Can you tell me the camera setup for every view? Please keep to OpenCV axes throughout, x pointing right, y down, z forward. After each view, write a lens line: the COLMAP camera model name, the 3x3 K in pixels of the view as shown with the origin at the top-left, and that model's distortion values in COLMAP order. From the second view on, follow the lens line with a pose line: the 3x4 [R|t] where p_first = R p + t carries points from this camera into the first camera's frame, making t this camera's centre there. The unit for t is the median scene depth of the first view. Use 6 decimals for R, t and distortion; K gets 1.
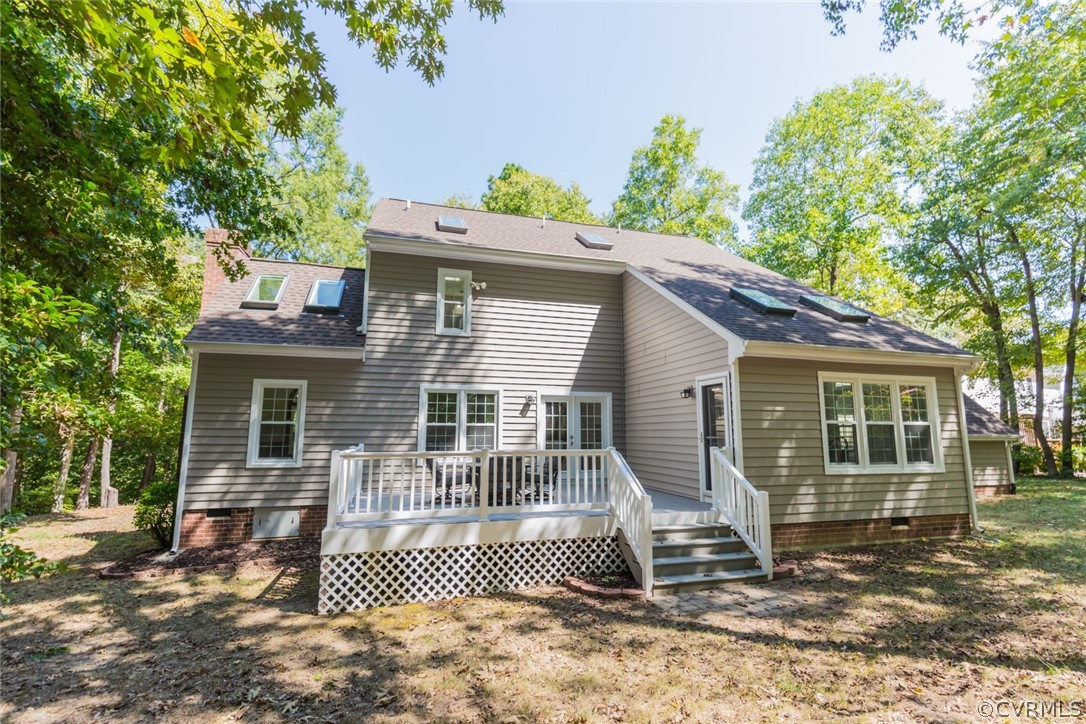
lens RADIAL K [[491.4, 0, 542.7], [0, 491.4, 363.1], [0, 0, 1]] dist [0.004198, 0.000166]
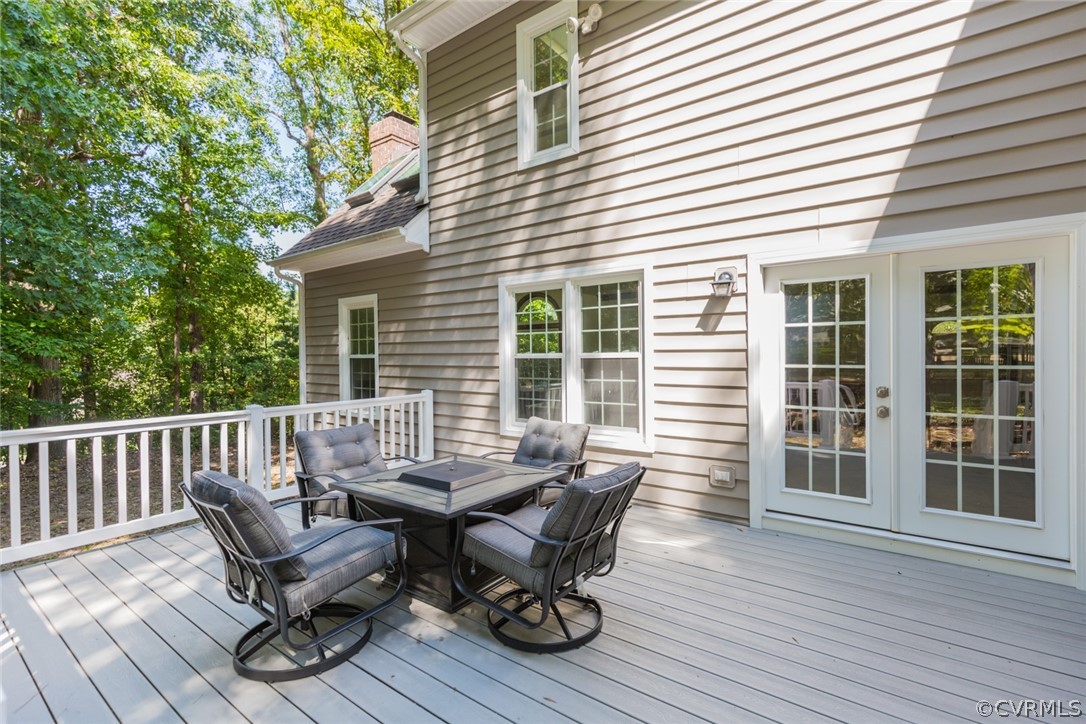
lens RADIAL K [[491.4, 0, 542.8], [0, 491.4, 359.9], [0, 0, 1]] dist [0.004198, 0.000166]
pose [[0.618285, 0.003229, -0.785947, 0.174674], [0.129553, 0.985894, 0.105967, 0.076176], [0.775203, -0.167340, 0.609145, 0.694260]]
